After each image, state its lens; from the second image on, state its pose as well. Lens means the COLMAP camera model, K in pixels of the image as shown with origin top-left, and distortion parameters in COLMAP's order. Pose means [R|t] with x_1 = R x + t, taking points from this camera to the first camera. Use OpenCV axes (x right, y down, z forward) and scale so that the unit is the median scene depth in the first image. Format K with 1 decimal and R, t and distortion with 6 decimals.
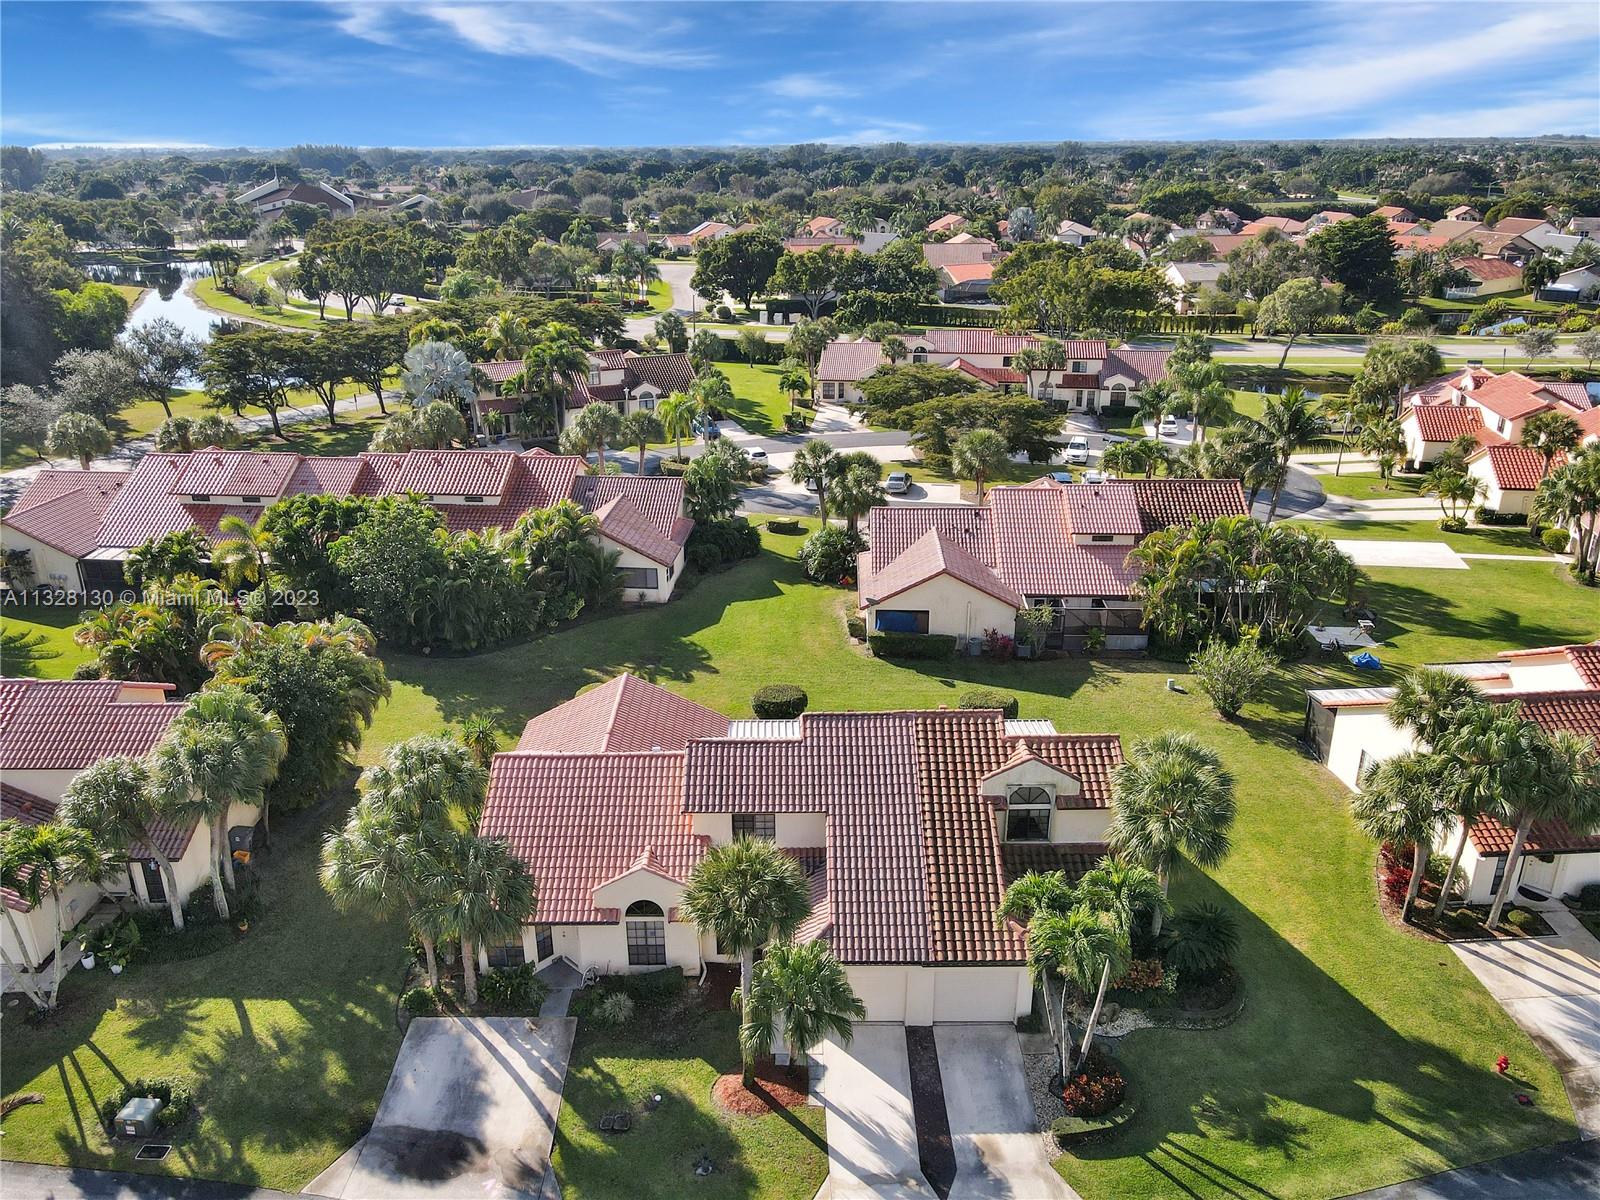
lens RADIAL K [[1223.4, 0, 795.3], [0, 1223.4, 607.0], [0, 0, 1]] dist [0.007129, 0.023295]
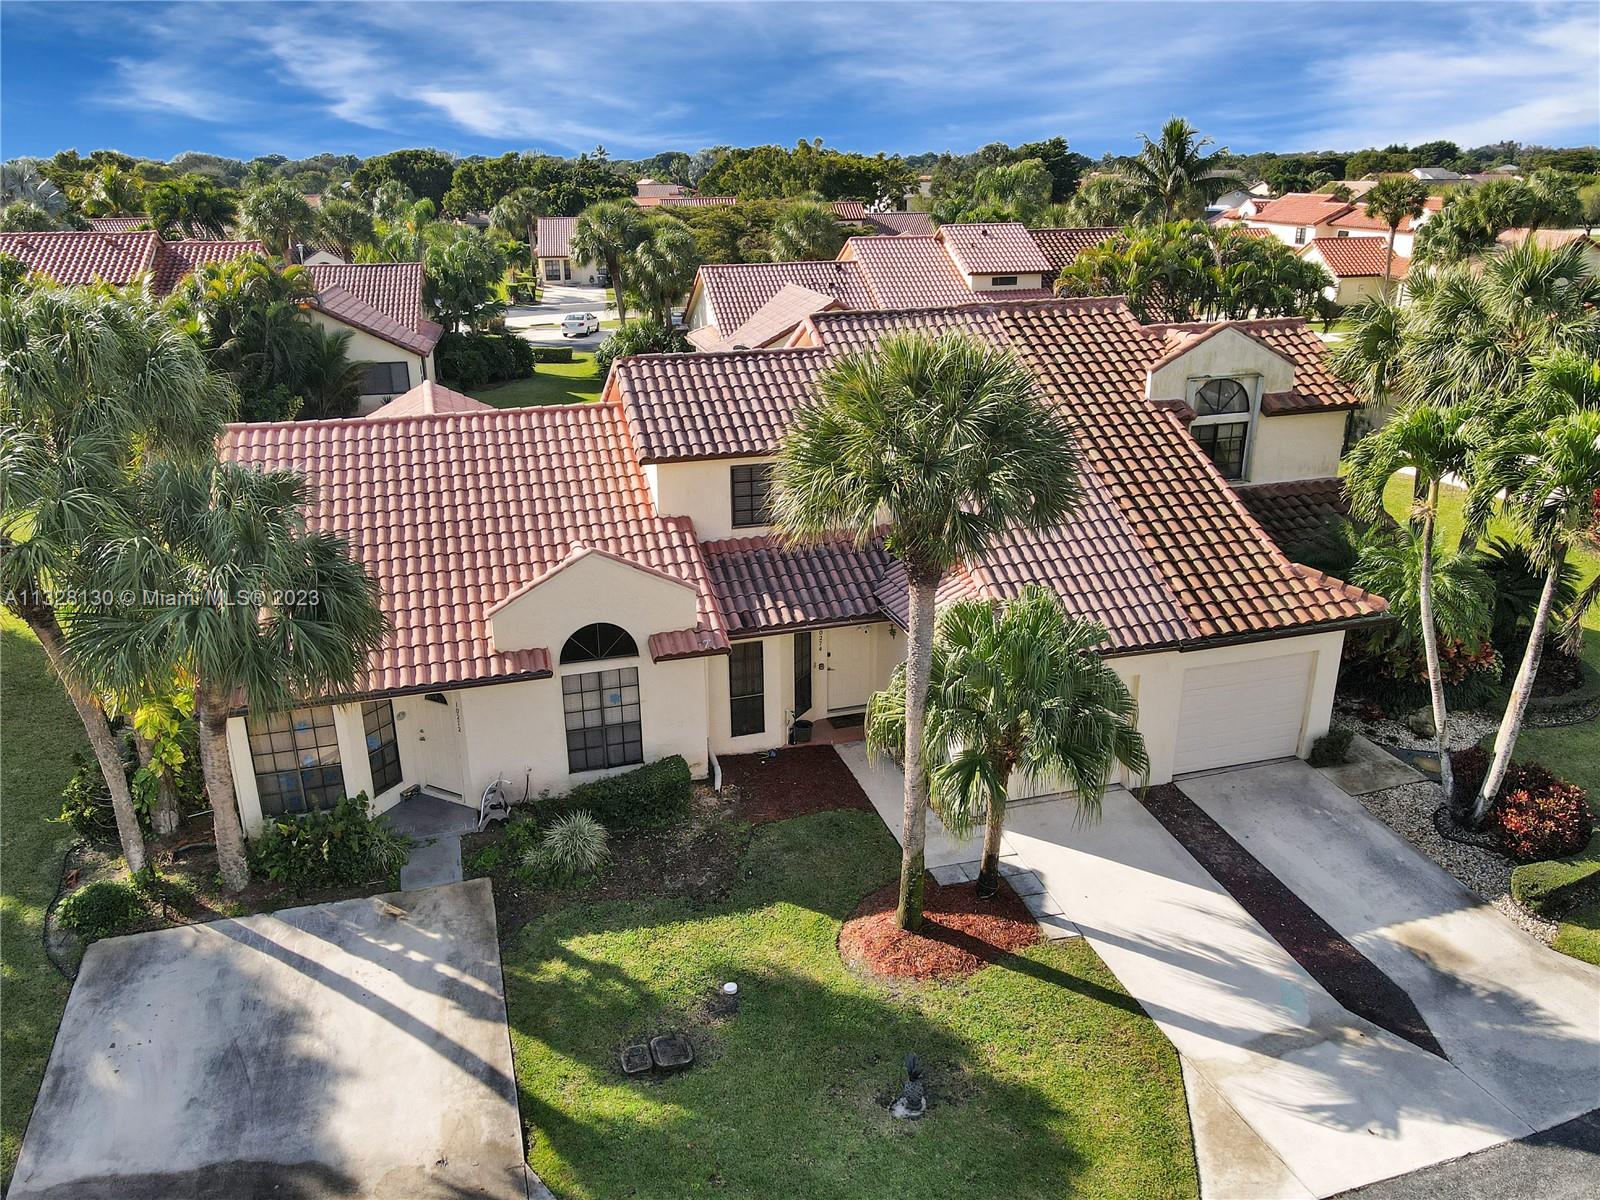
lens RADIAL K [[1223.4, 0, 804.4], [0, 1223.4, 596.5], [0, 0, 1]] dist [0.007129, 0.023295]
pose [[0.958115, -0.102389, 0.267455, -0.181399], [0.110432, 0.993768, -0.015165, 0.255653], [-0.264236, 0.044066, 0.963451, 0.530531]]
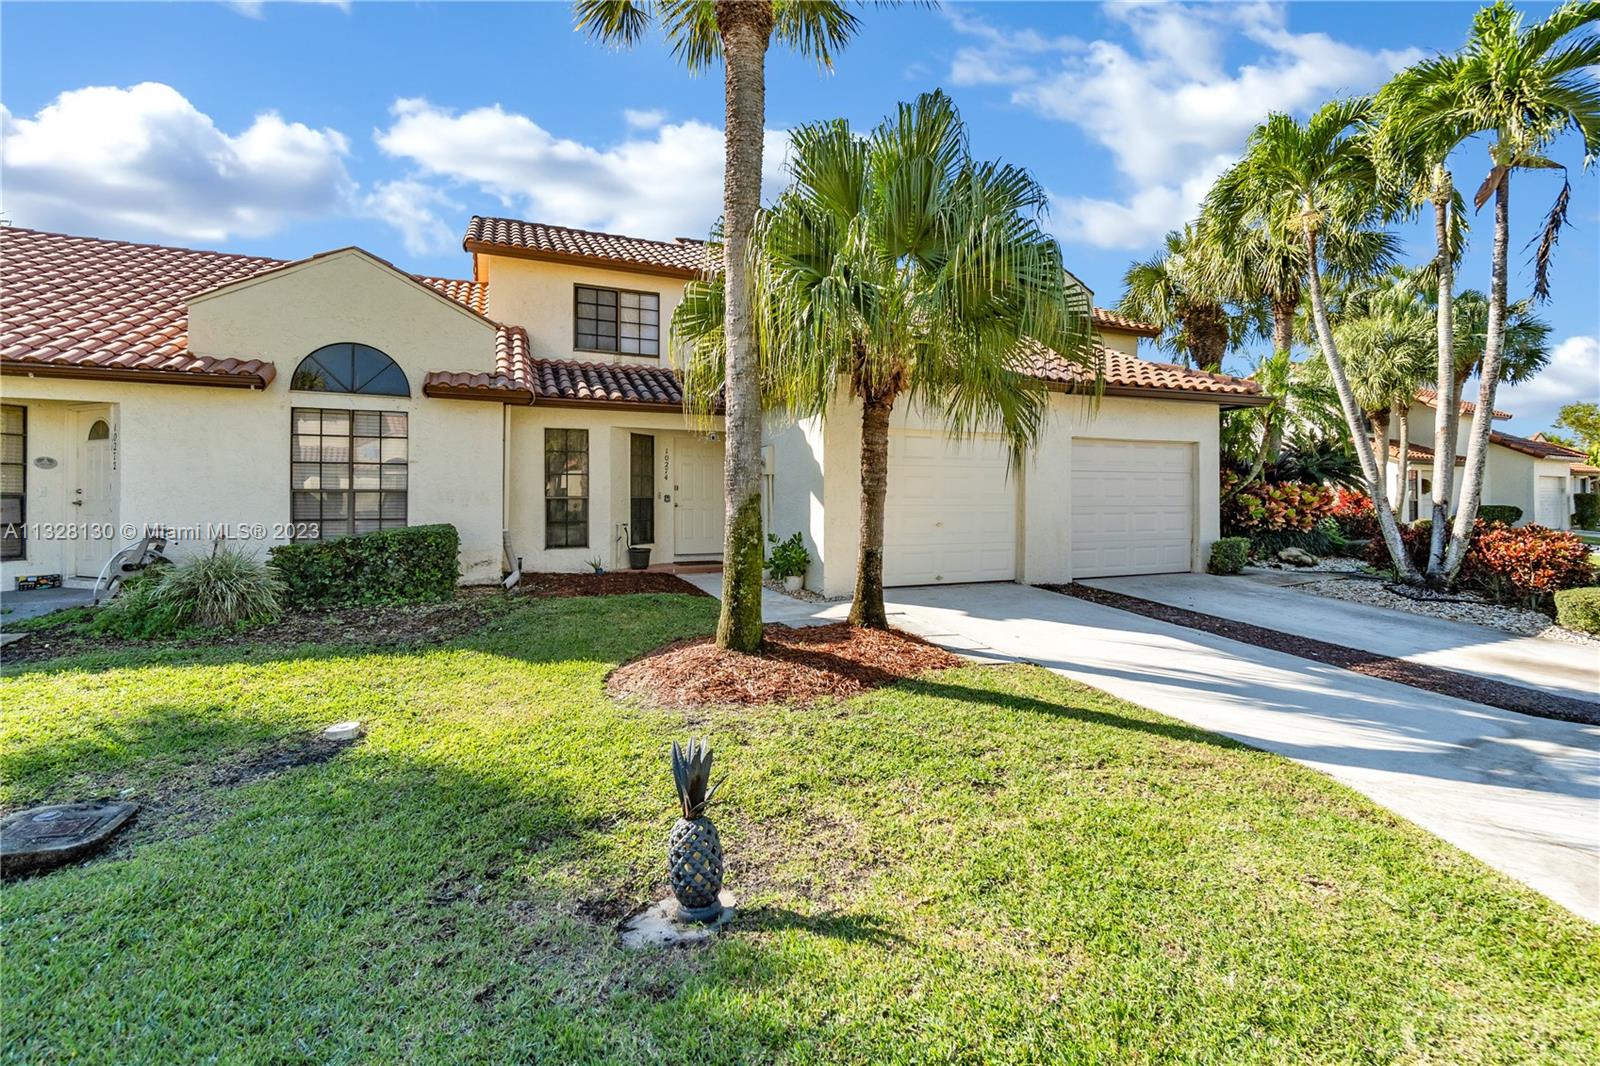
lens RADIAL K [[716.9, 0, 812.1], [0, 716.9, 489.9], [0, 0, 1]] dist [-0.003105, -0.000146]
pose [[0.921140, 0.002149, 0.389224, -0.081705], [0.145966, 0.925099, -0.350552, 0.396264], [-0.360824, 0.379721, 0.851832, 0.810620]]
